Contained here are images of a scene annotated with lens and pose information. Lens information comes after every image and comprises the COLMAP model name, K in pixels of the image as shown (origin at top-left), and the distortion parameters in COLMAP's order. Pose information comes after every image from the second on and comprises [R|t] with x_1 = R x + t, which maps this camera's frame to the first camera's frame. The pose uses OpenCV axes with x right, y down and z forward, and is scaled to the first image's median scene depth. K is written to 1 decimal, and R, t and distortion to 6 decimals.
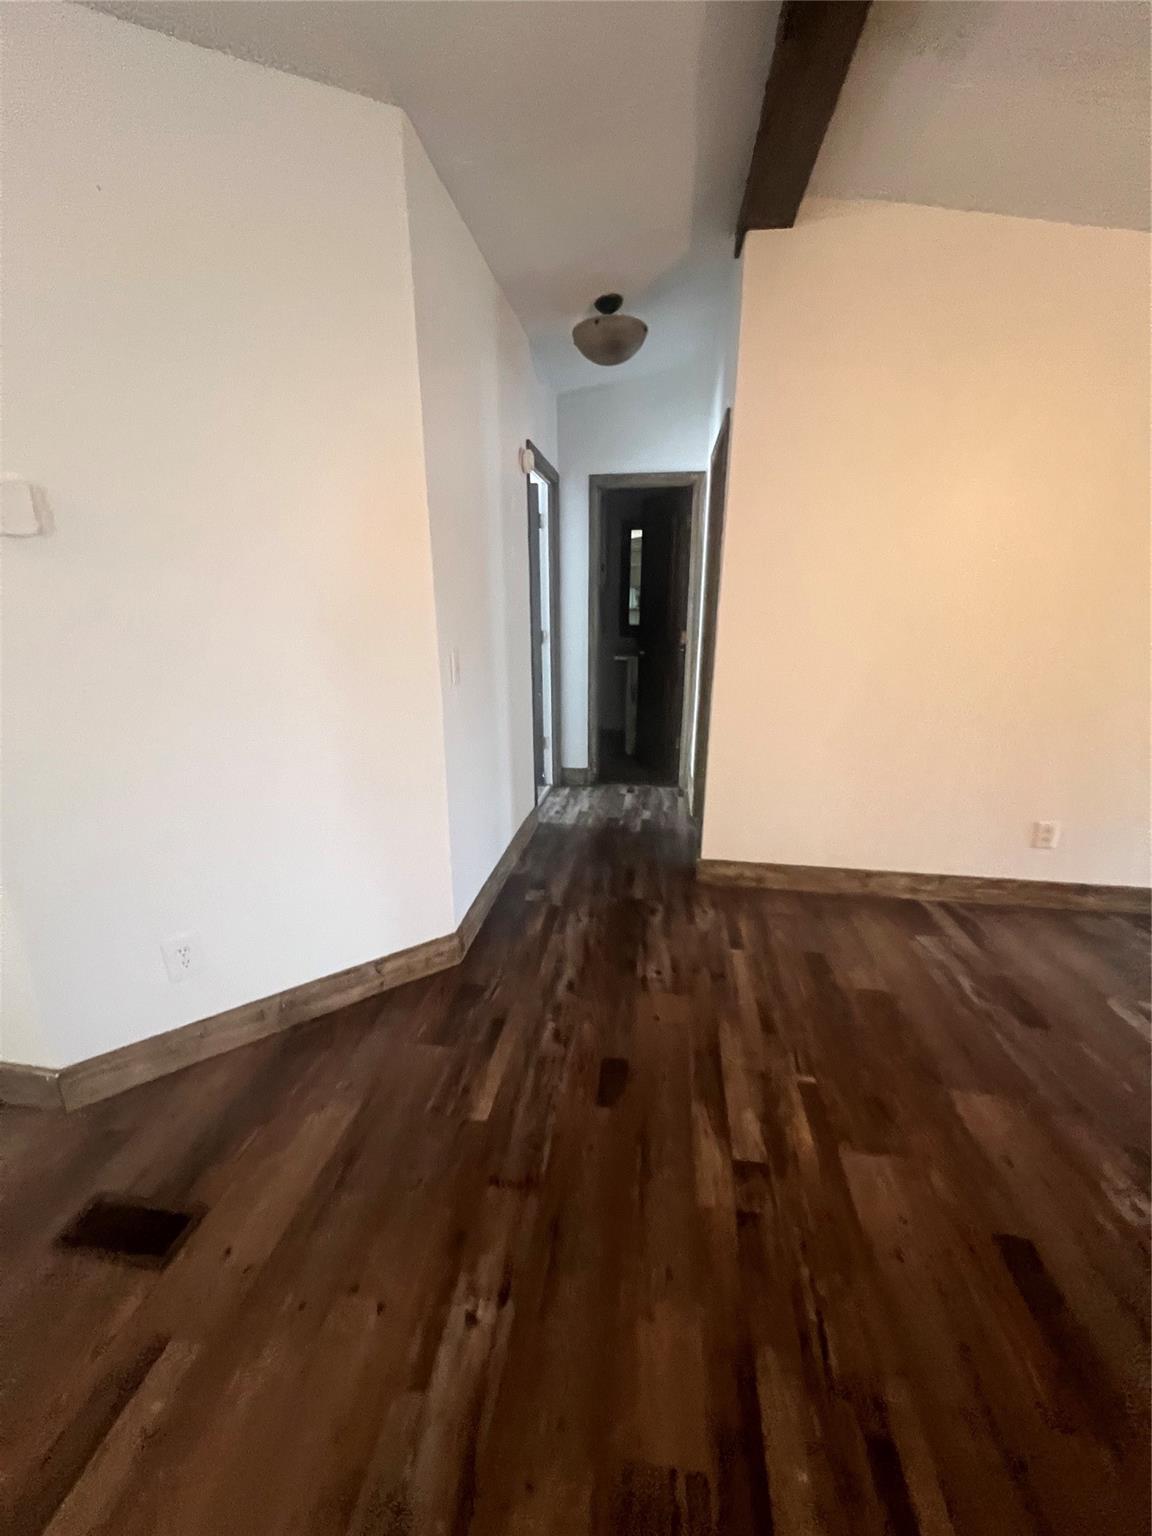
lens RADIAL K [[611.0, 0, 576.0], [0, 611.0, 768.0], [0, 0, 1]] dist [0.000881, -0.000065]
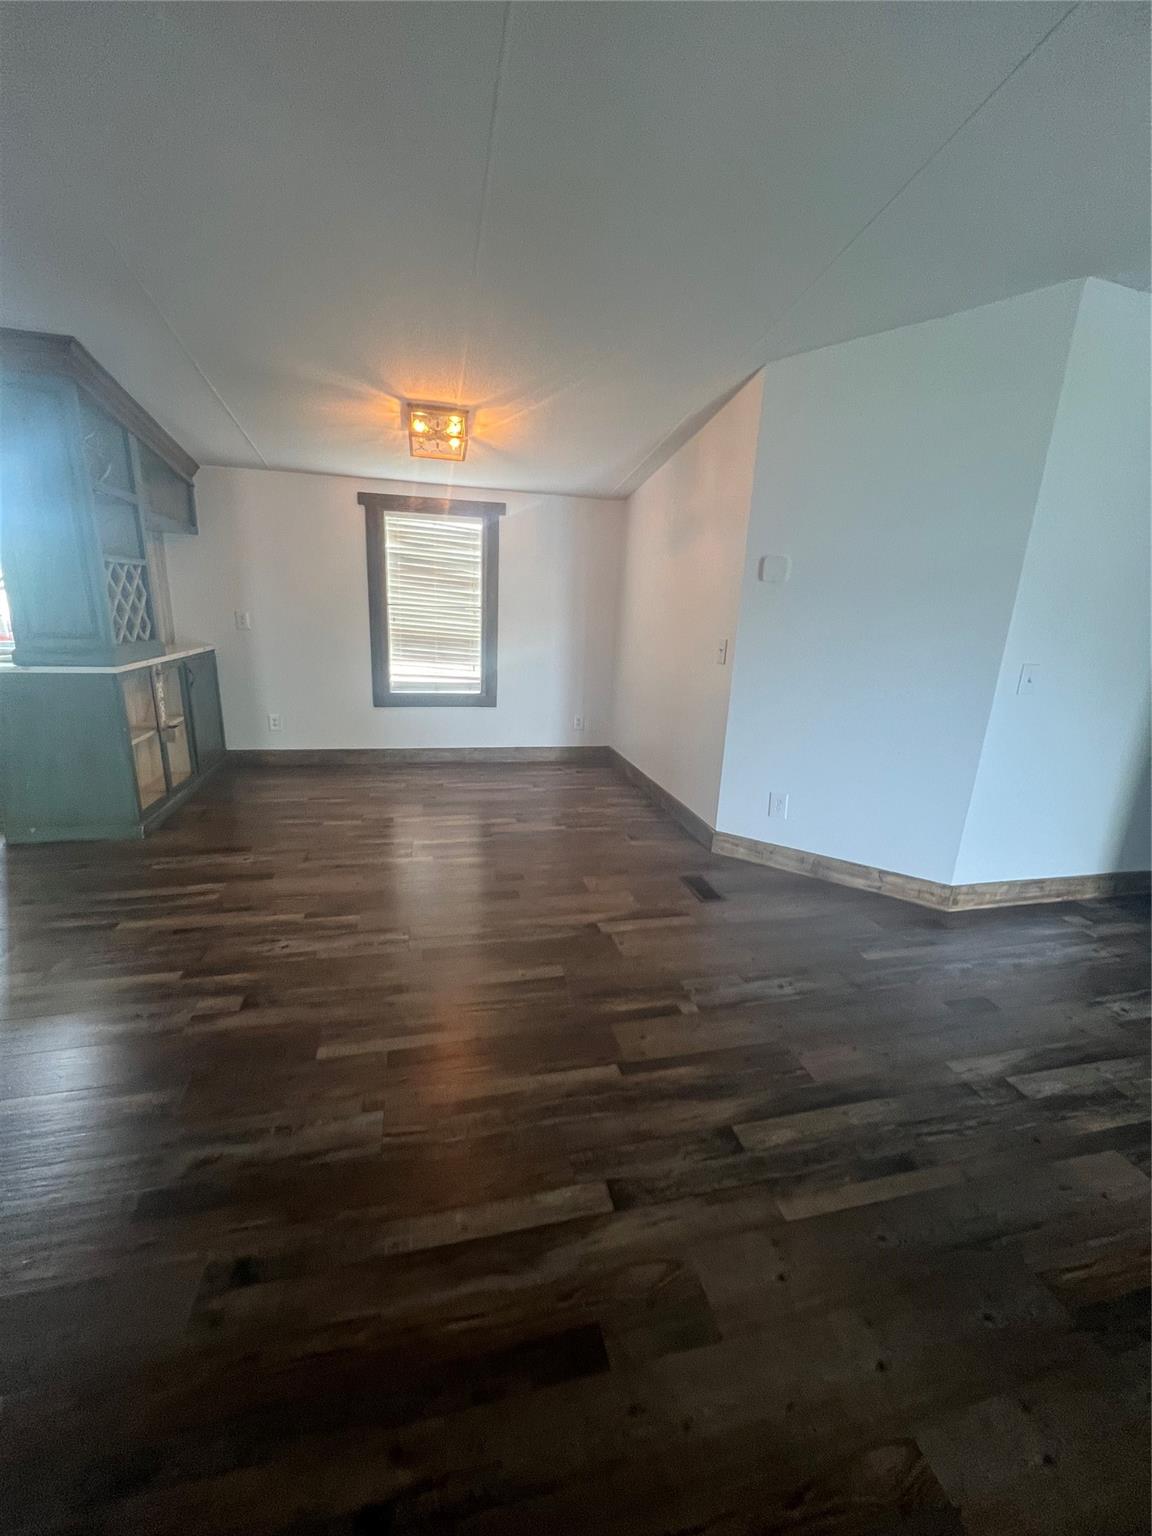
lens RADIAL K [[611.0, 0, 576.0], [0, 611.0, 768.0], [0, 0, 1]] dist [0.000881, -0.000065]
pose [[0.376561, 0.259179, -0.889397, 0.694567], [-0.297796, 0.942976, 0.148709, 0.103249], [0.877222, 0.208861, 0.432271, -0.332008]]
